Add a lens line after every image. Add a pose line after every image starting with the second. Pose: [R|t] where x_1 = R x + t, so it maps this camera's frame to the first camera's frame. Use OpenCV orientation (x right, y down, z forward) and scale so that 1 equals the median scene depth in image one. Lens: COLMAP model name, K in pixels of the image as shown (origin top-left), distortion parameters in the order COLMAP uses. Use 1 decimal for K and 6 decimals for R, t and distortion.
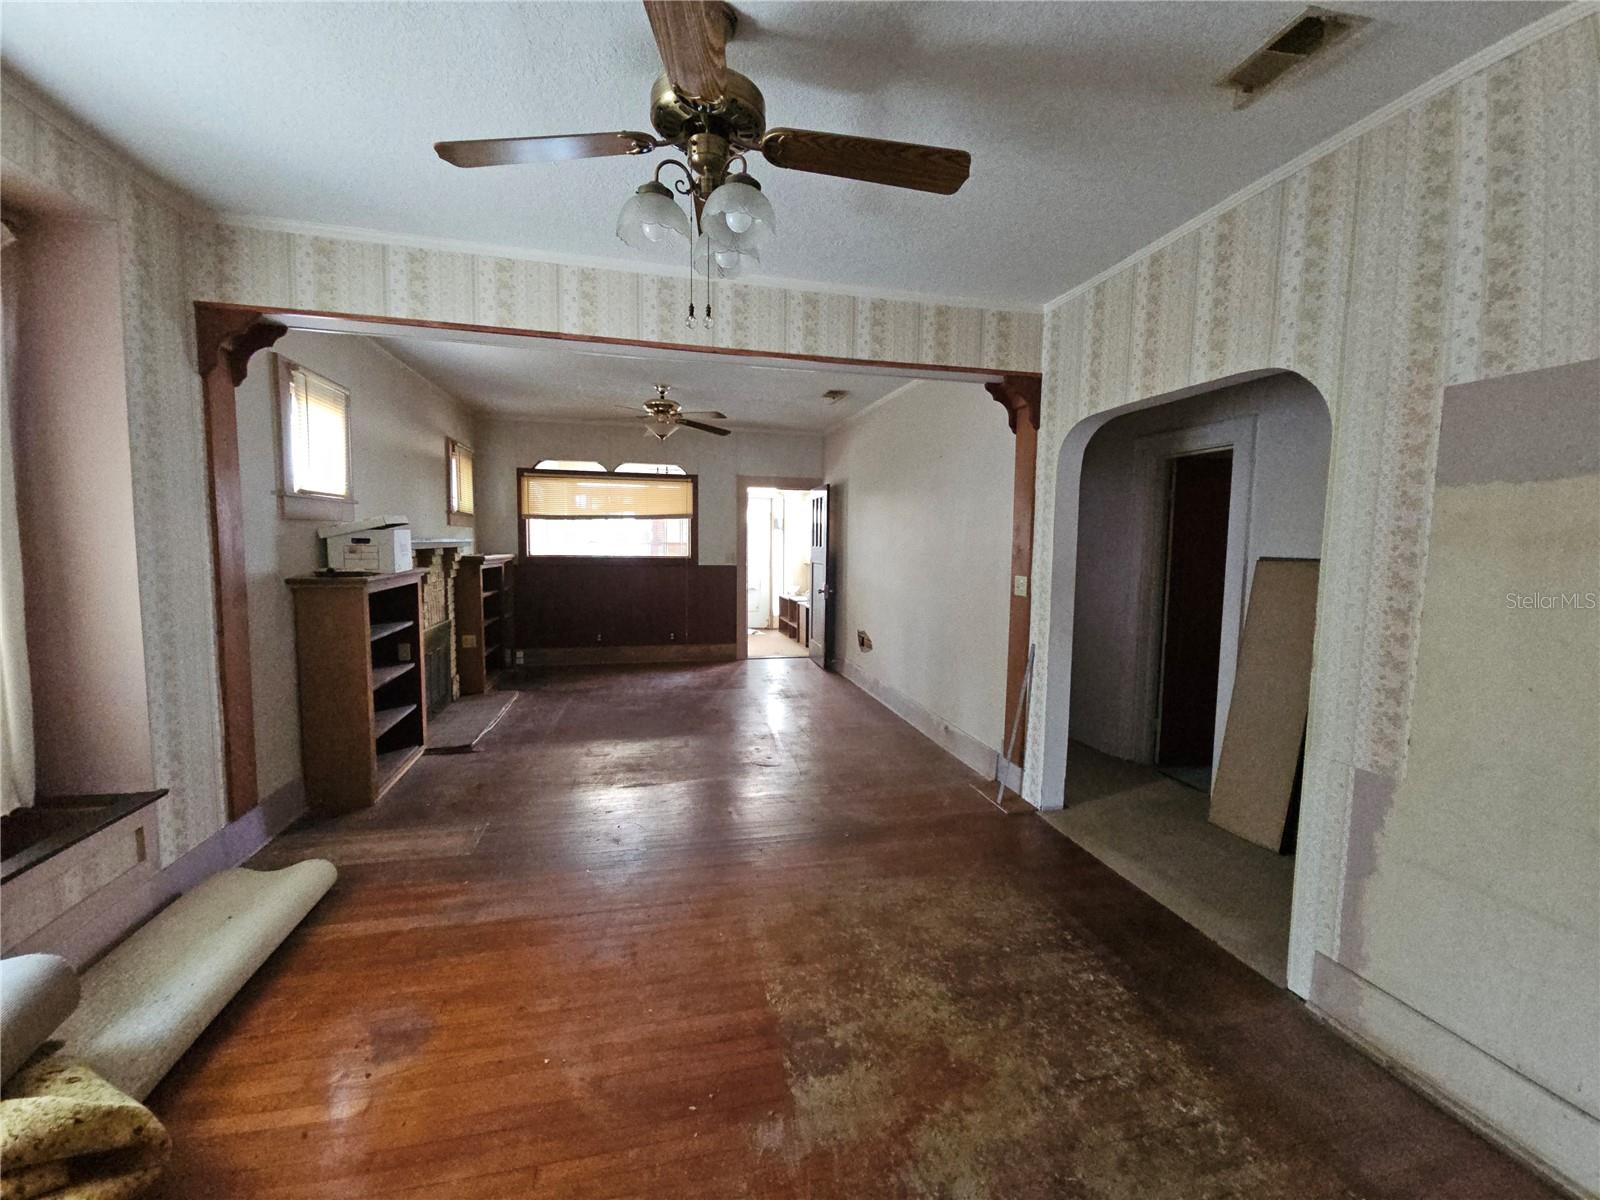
lens RADIAL K [[653.6, 0, 798.7], [0, 653.6, 595.7], [0, 0, 1]] dist [0.001910, -0.000624]
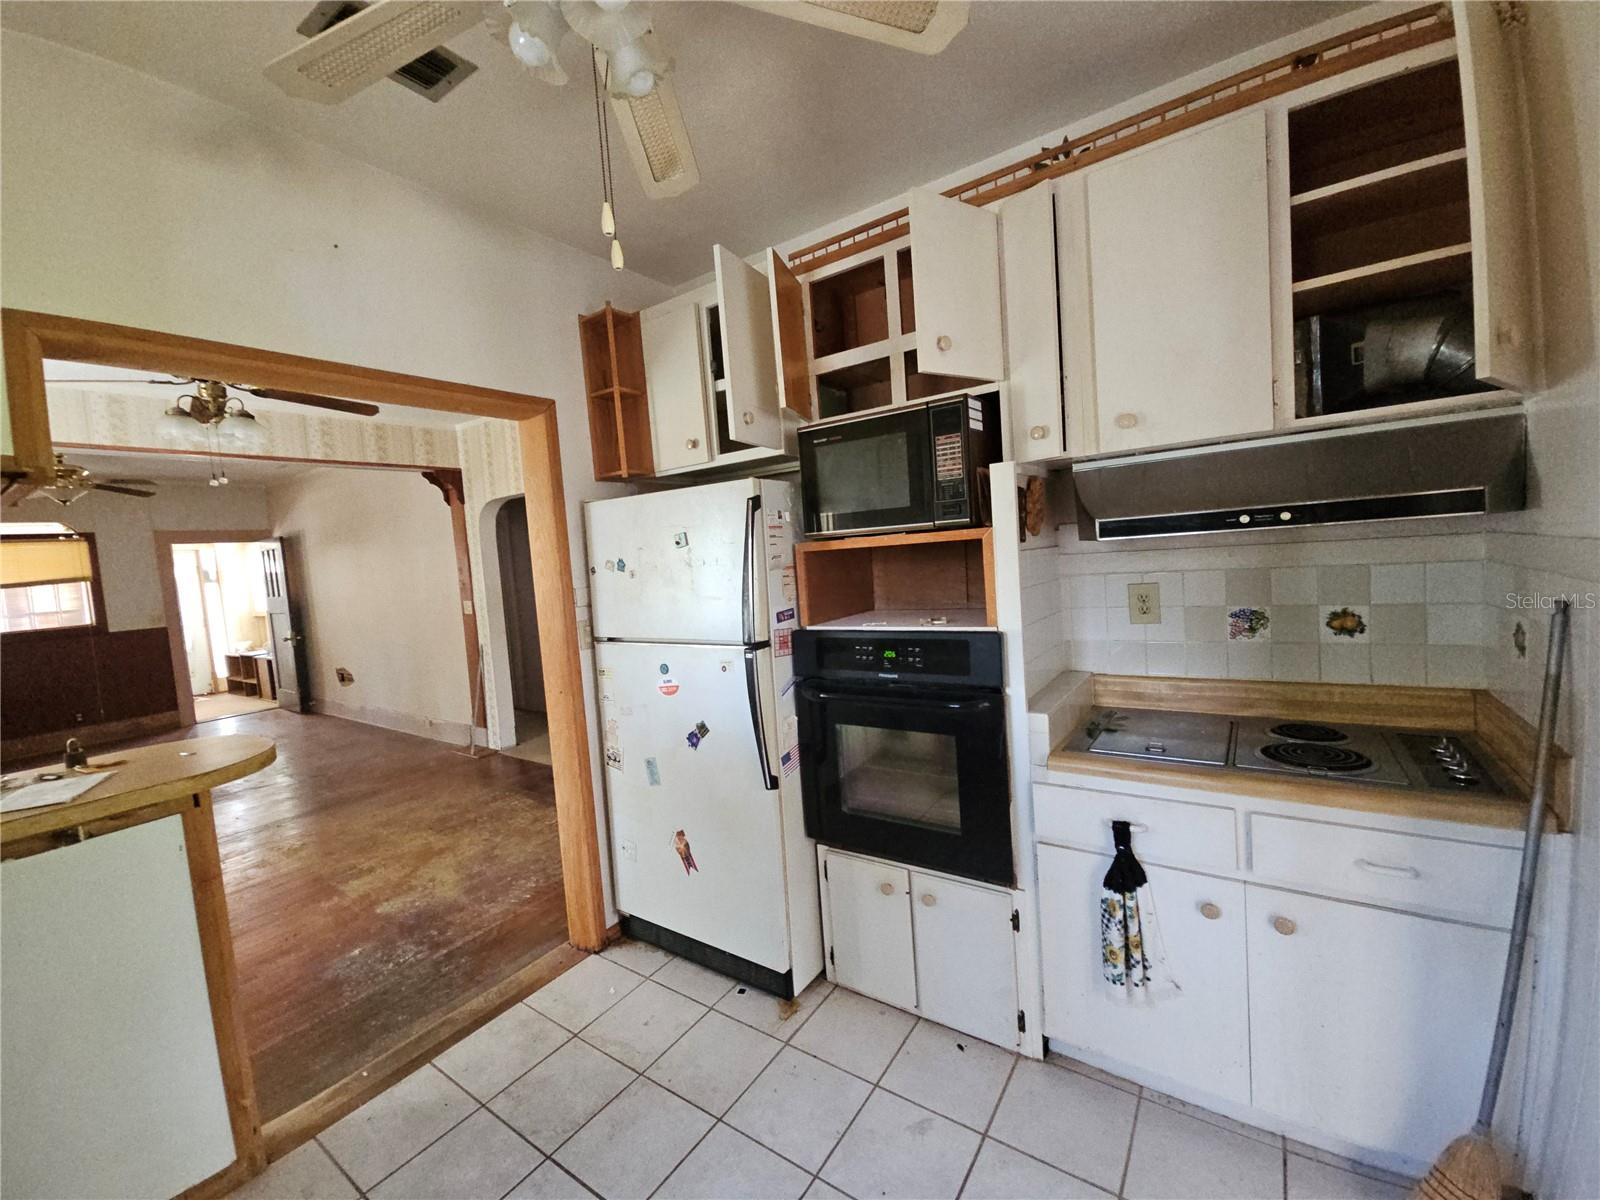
lens RADIAL K [[653.6, 0, 798.7], [0, 653.6, 595.7], [0, 0, 1]] dist [0.001910, -0.000624]
pose [[0.741604, -0.110185, 0.661727, -0.050247], [0.134876, 0.990766, 0.013817, 0.023354], [-0.657139, 0.079004, 0.749618, -0.365117]]
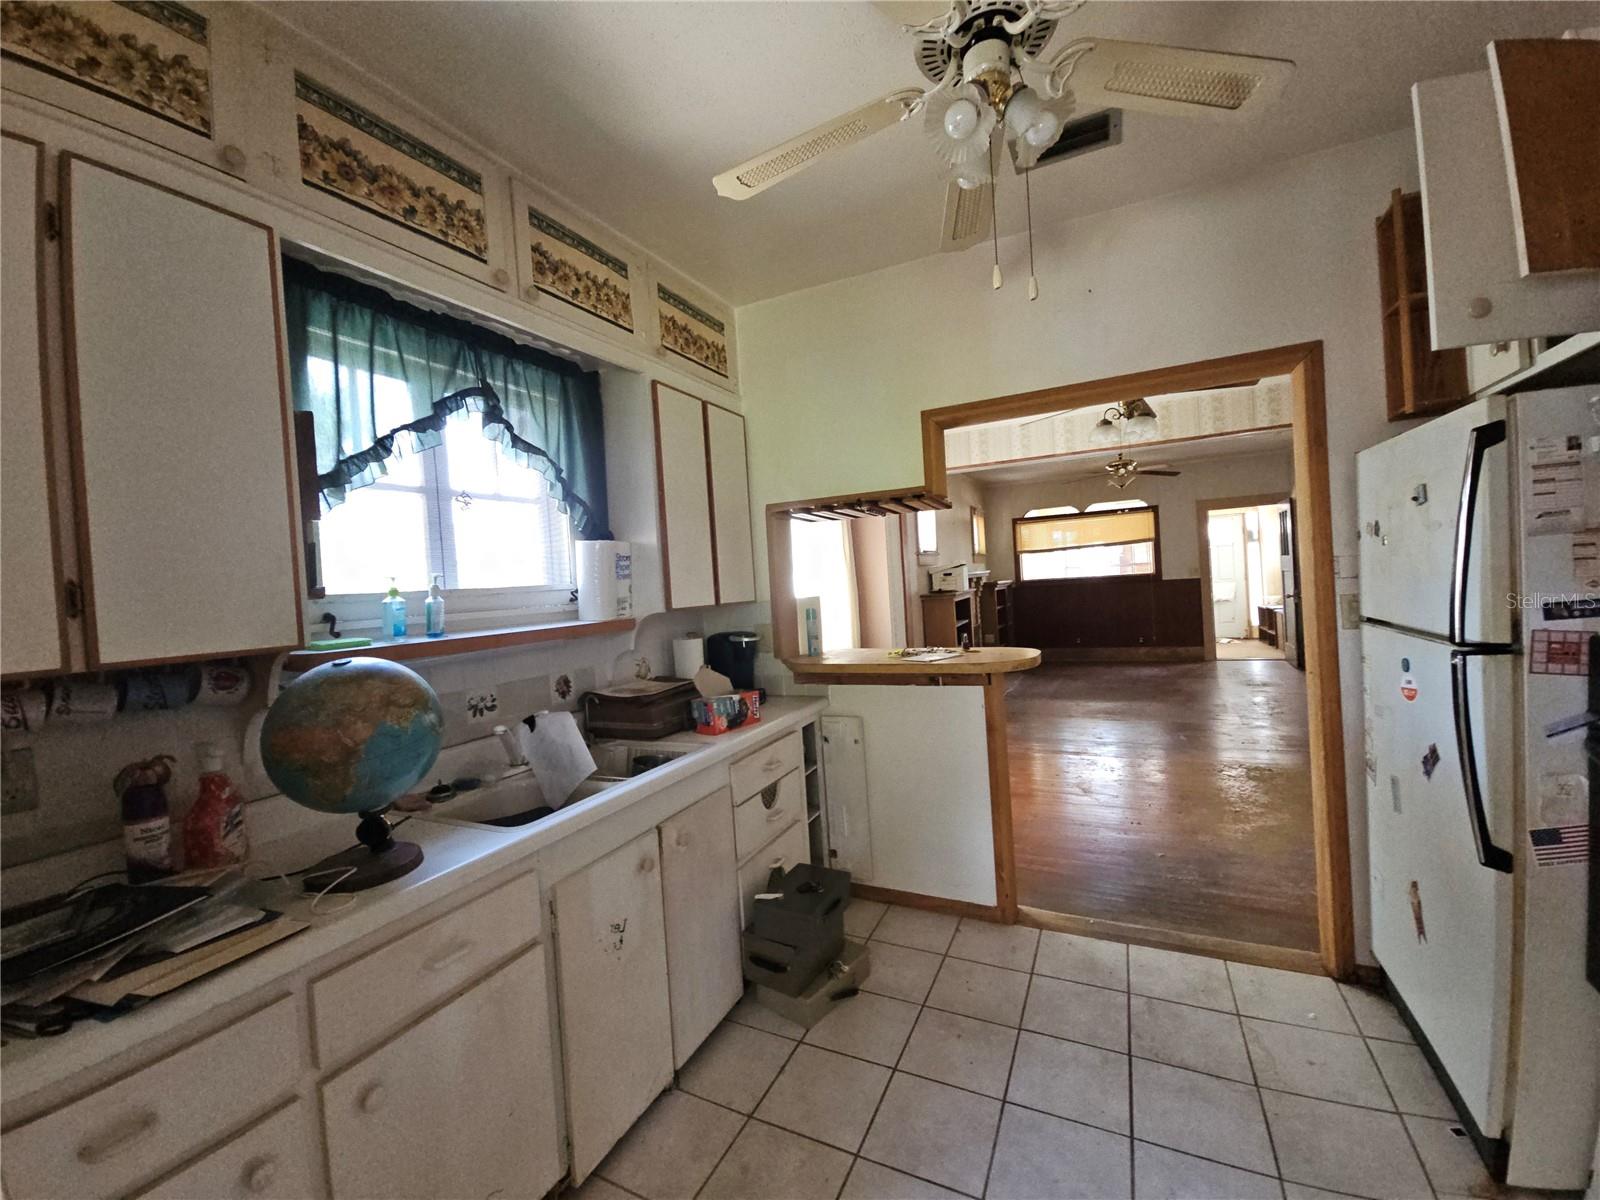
lens RADIAL K [[653.6, 0, 798.7], [0, 653.6, 595.7], [0, 0, 1]] dist [0.001910, -0.000624]
pose [[0.771893, -0.048290, -0.633916, 0.109701], [0.019633, 0.998446, -0.052153, 0.038844], [0.635449, 0.027811, 0.771642, -0.419443]]
